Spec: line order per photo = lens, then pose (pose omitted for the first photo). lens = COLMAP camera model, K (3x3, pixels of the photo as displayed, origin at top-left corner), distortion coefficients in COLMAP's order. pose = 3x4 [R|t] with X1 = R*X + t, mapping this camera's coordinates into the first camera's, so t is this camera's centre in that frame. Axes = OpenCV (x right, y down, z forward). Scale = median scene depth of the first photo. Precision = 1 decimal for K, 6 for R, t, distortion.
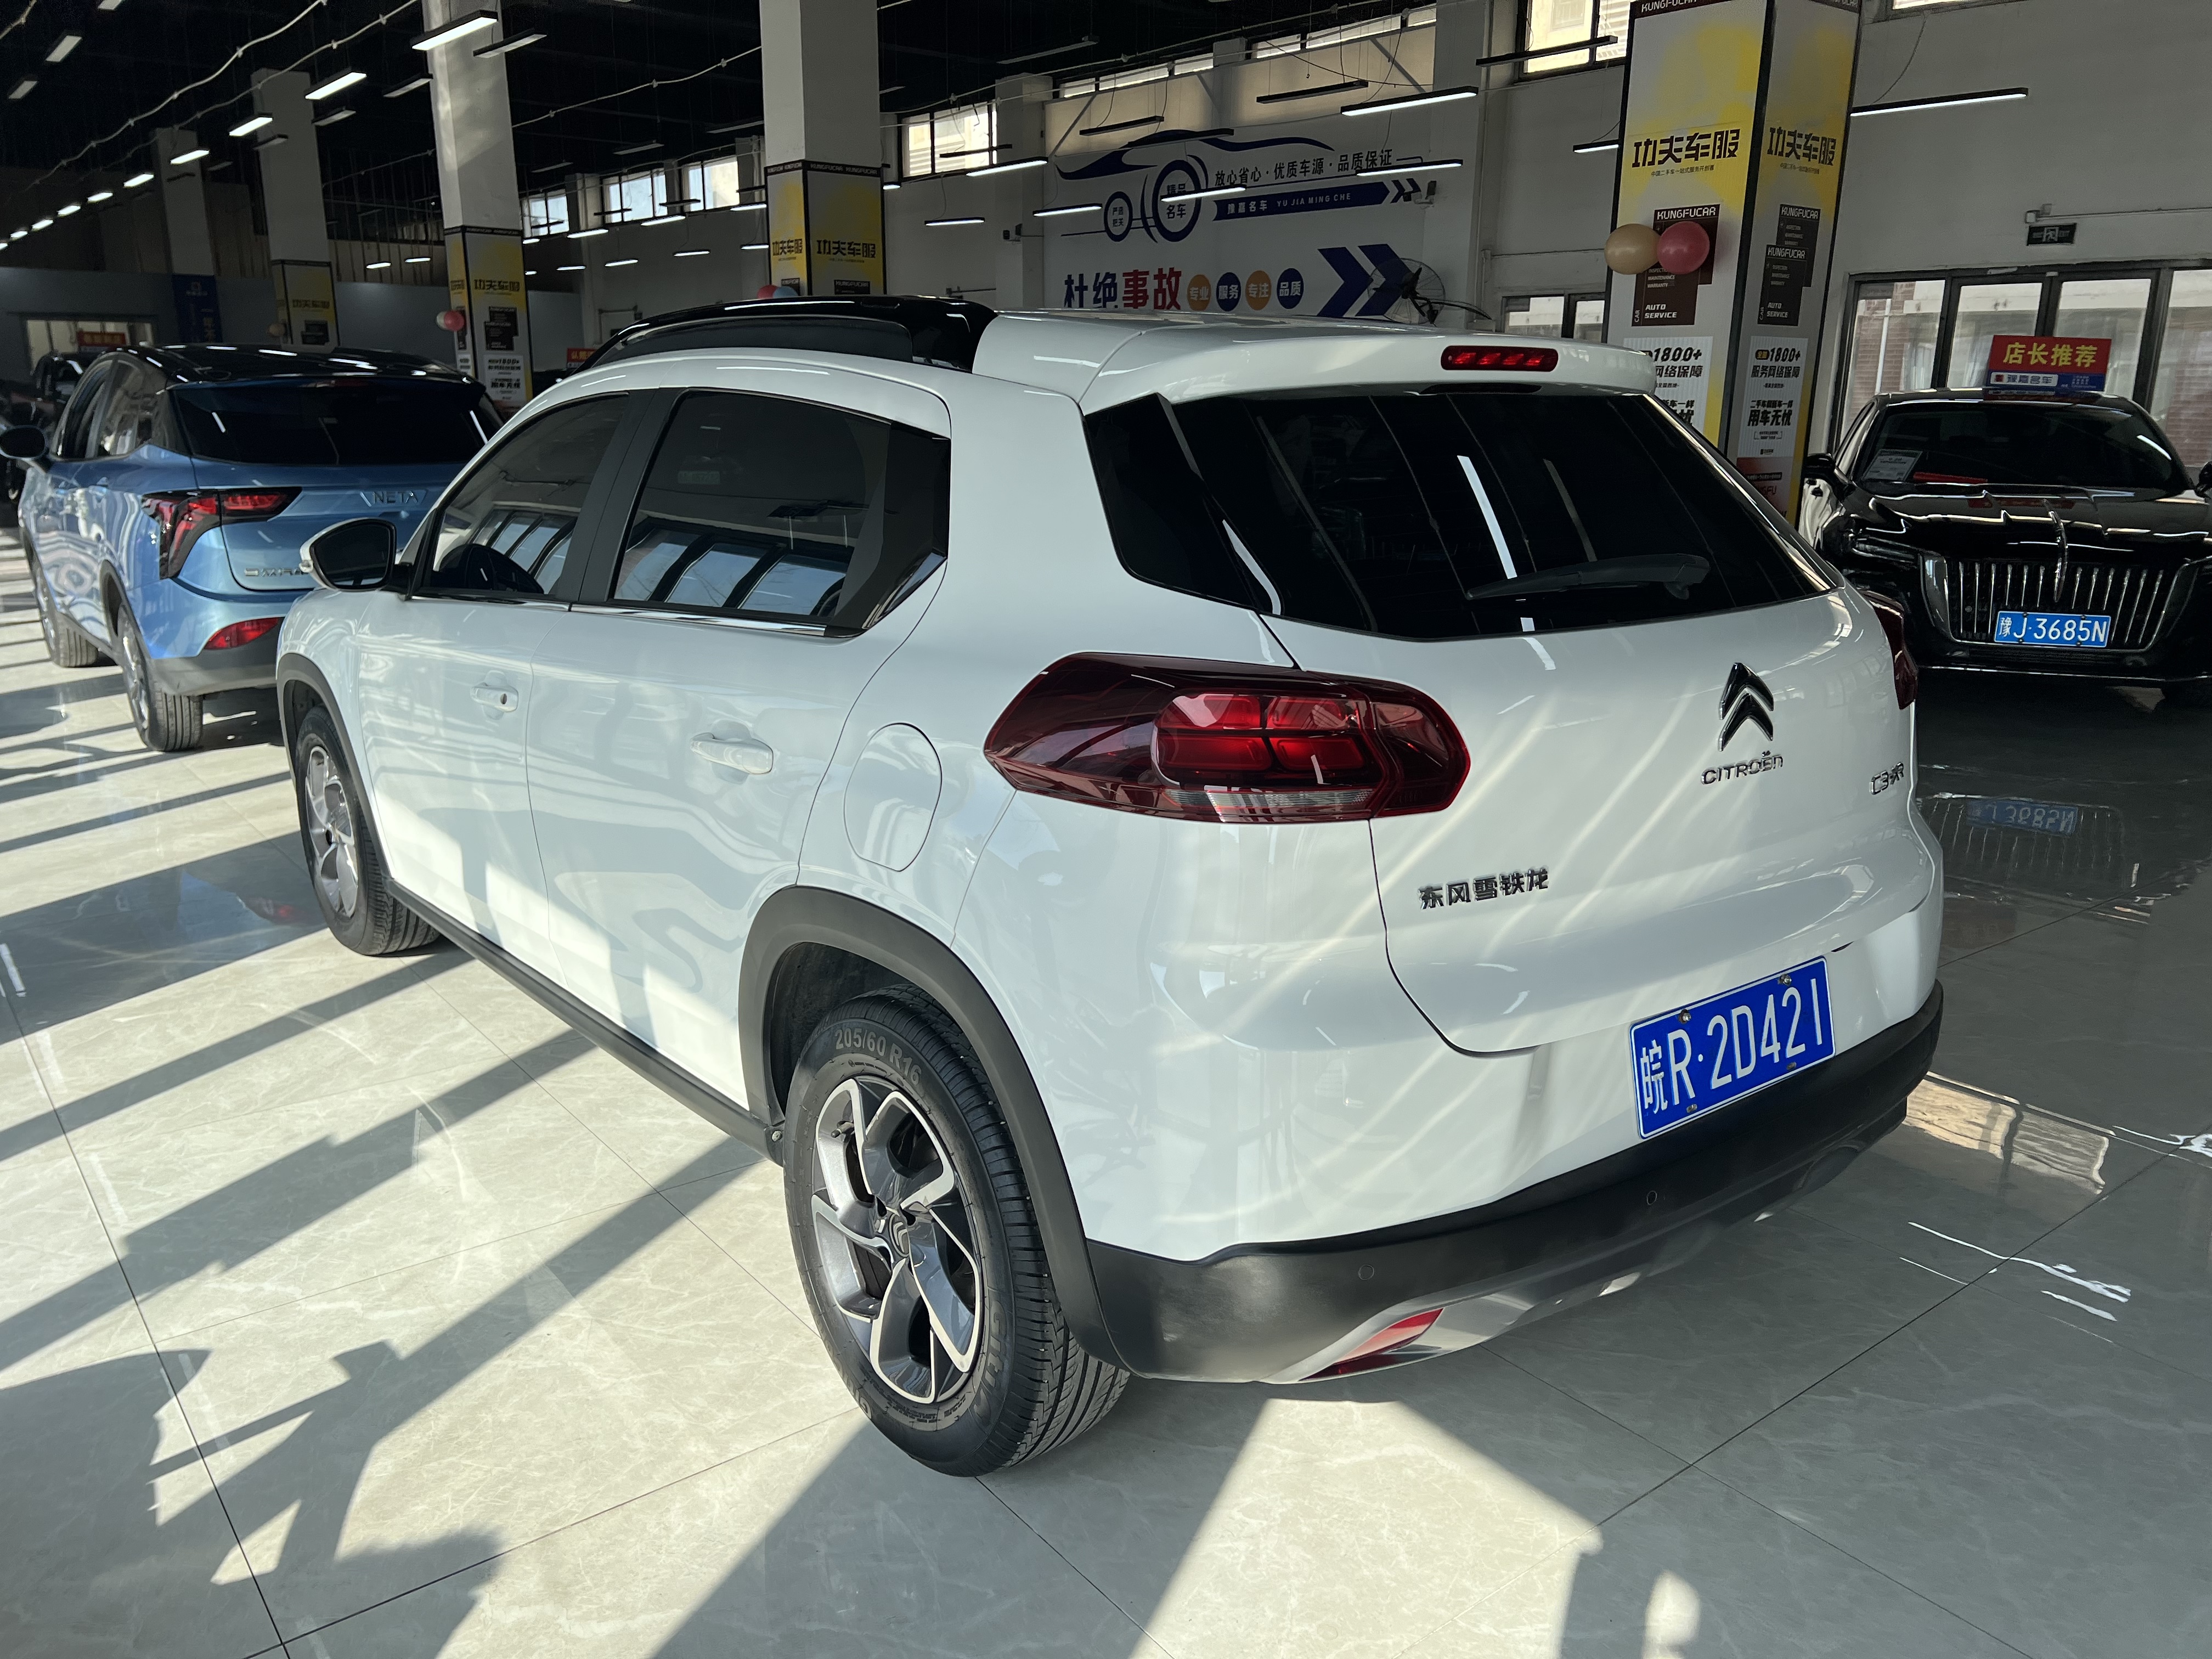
lens RADIAL K [[1673.5, 0, 1106.0], [0, 1673.5, 829.5], [0, 0, 1]] dist [0.058221, -0.065350]
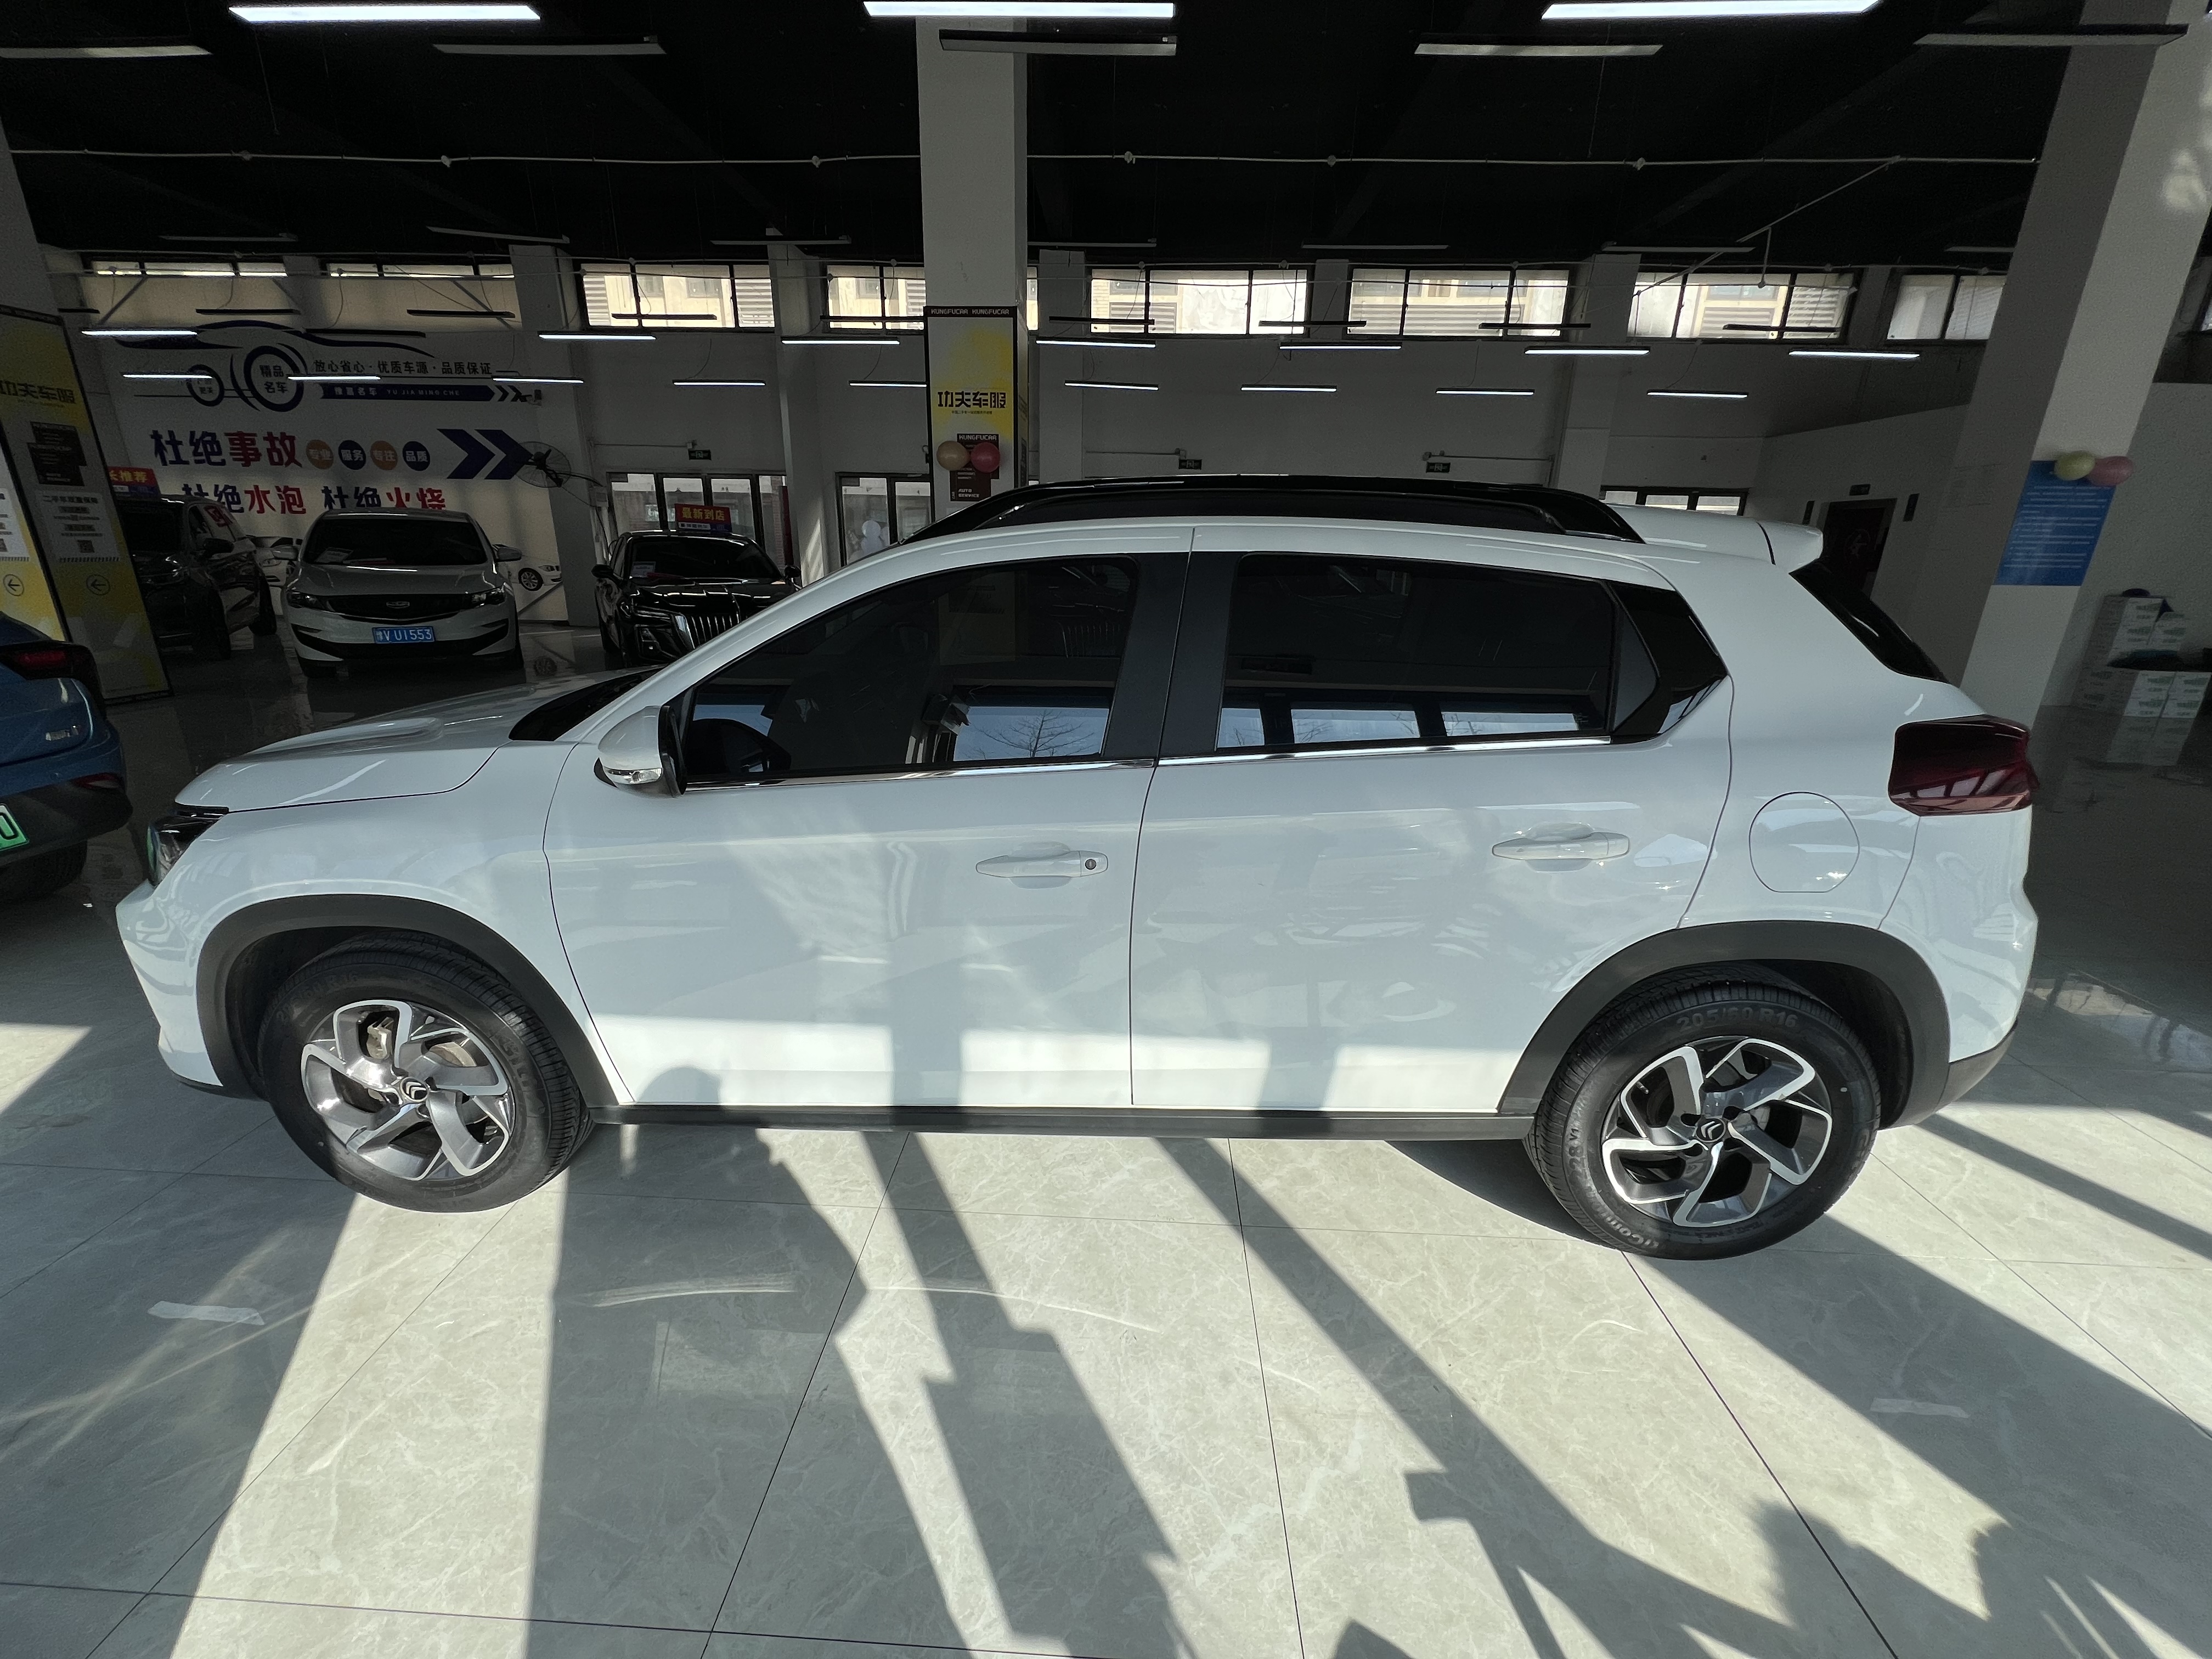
lens RADIAL K [[889.4, 0, 1101.8], [0, 889.4, 817.4], [0, 0, 1]] dist [0.000289, -0.000255]
pose [[0.650027, -0.226075, 0.725503, -0.598550], [0.184571, 0.973102, 0.137861, -0.144420], [-0.737155, 0.044294, 0.674270, 0.519616]]
